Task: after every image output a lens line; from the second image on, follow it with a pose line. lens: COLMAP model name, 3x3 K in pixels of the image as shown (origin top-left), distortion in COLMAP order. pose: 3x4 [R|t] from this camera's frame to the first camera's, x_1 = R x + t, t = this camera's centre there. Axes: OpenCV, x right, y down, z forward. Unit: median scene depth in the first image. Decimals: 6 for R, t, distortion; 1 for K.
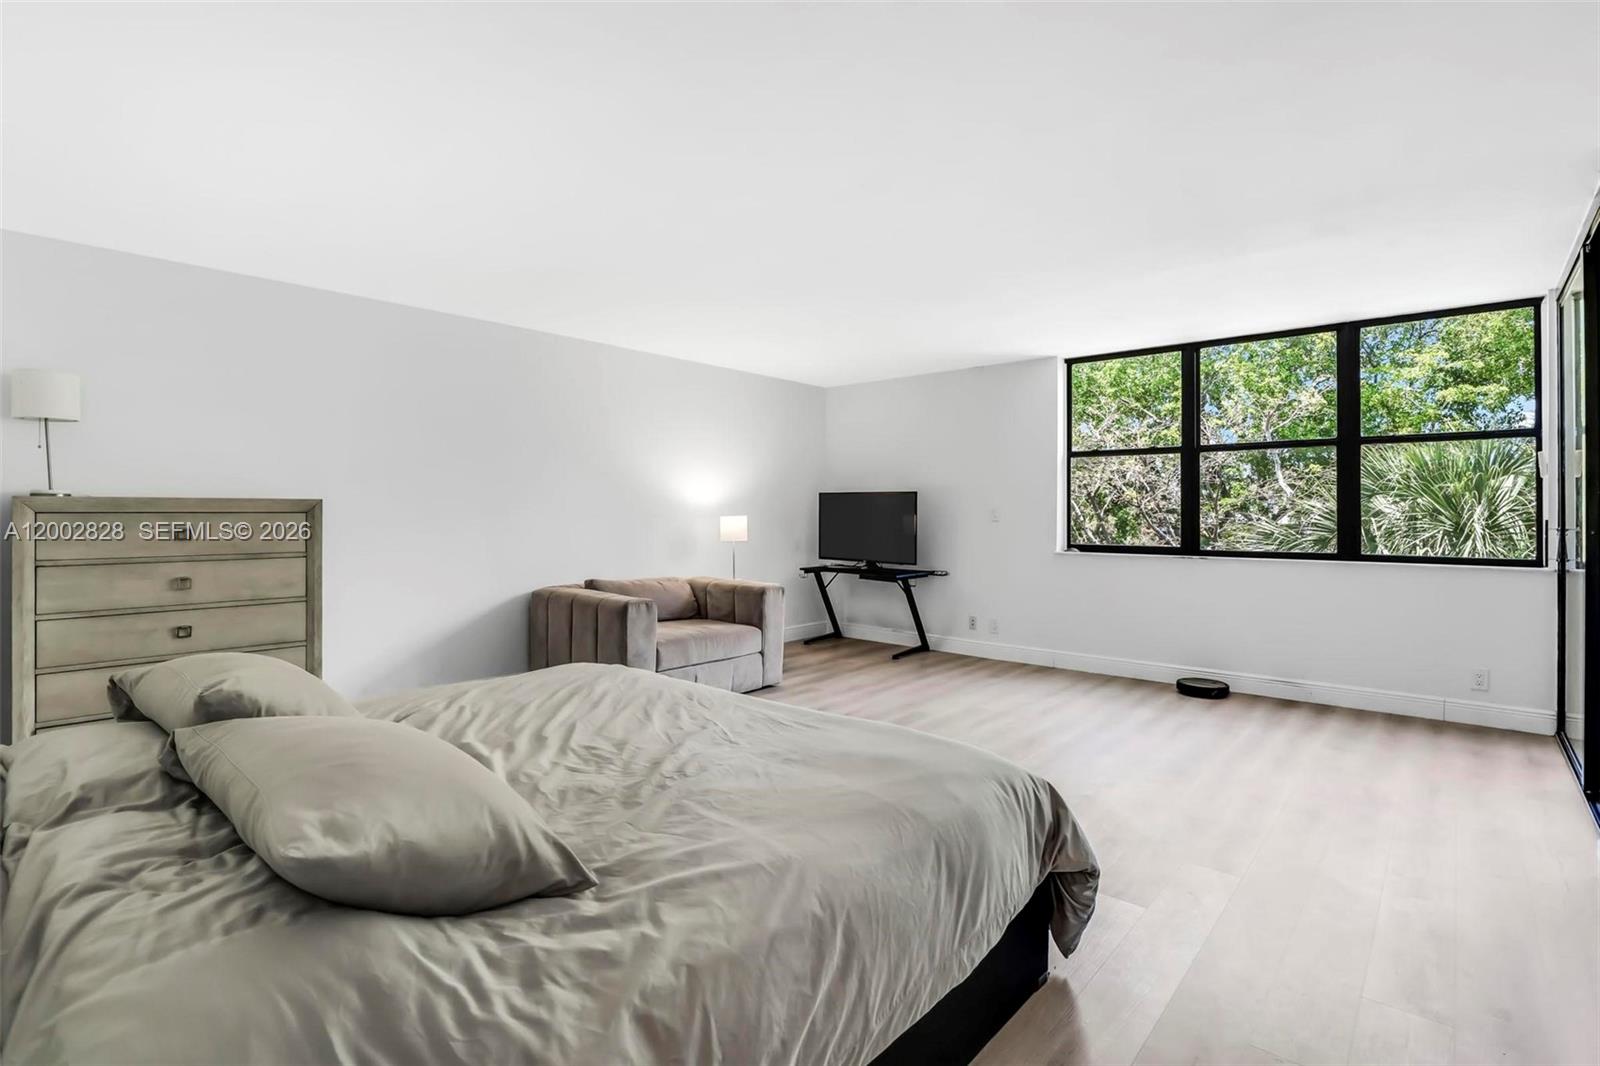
lens RADIAL K [[767.1, 0, 813.3], [0, 767.1, 509.4], [0, 0, 1]] dist [-0.001620, -0.000292]
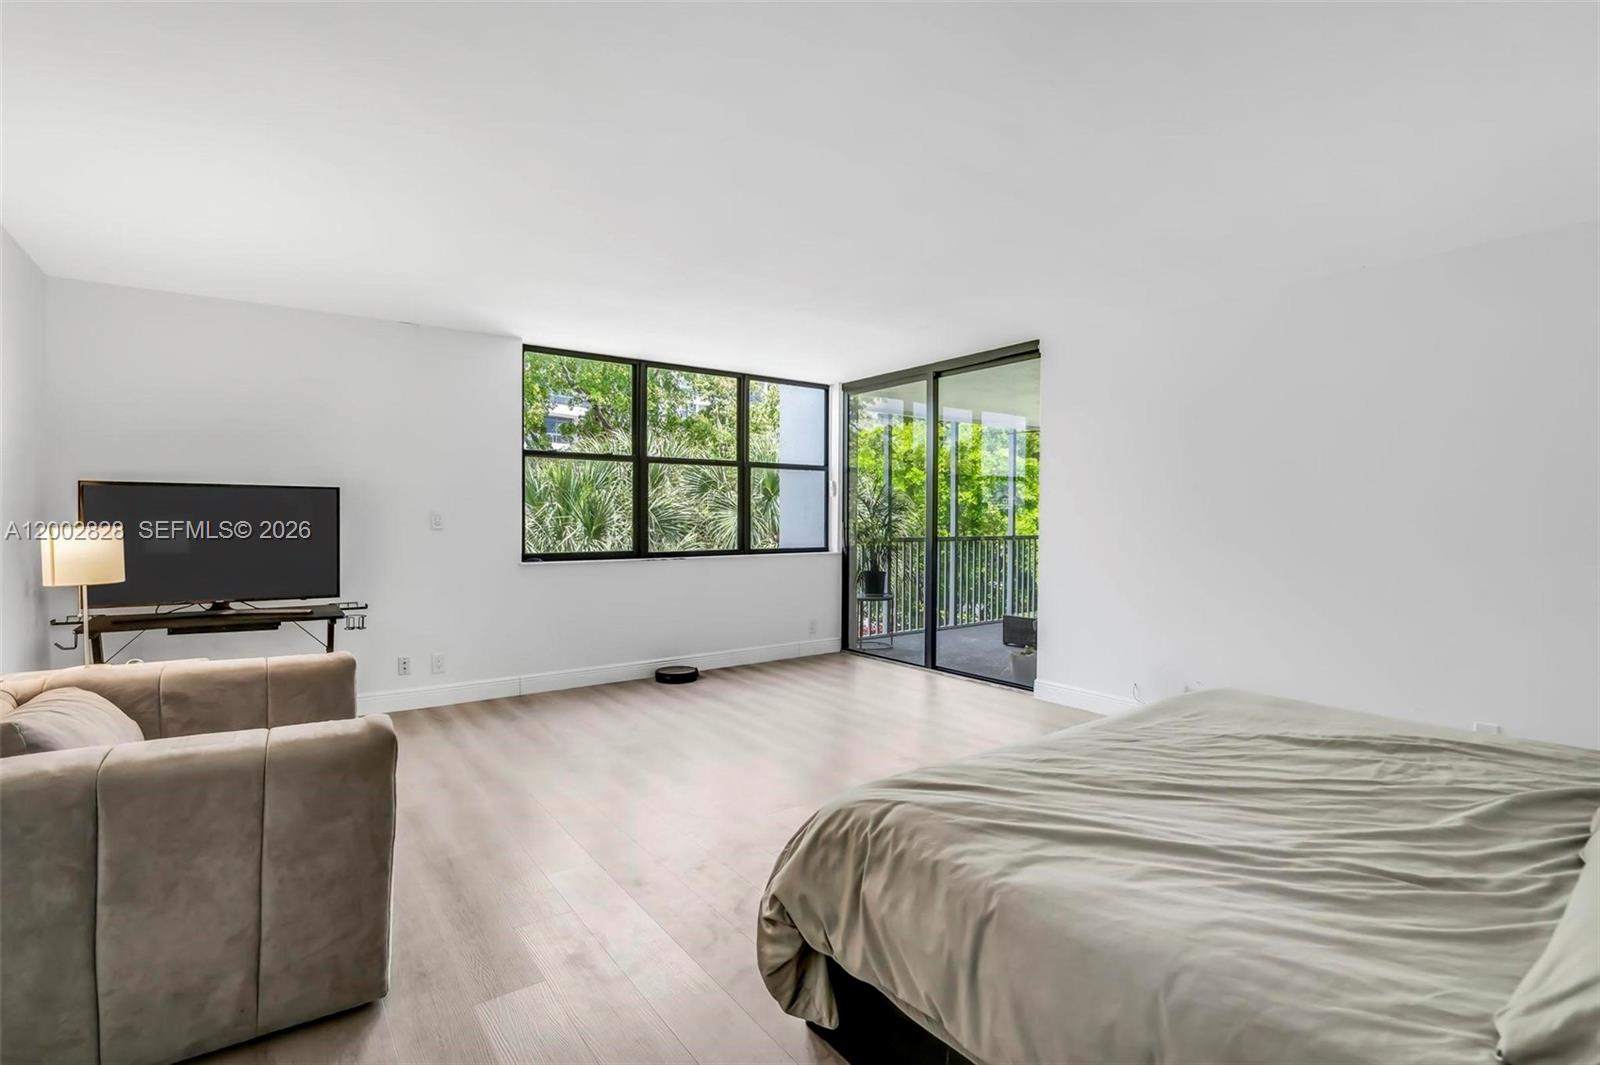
lens RADIAL K [[767.1, 0, 813.3], [0, 767.1, 508.9], [0, 0, 1]] dist [-0.001620, -0.000292]
pose [[0.214899, 0.002789, 0.976632, -0.542654], [-0.011693, 0.999932, -0.000283, -0.011436], [-0.976566, -0.011359, 0.214917, 0.569962]]
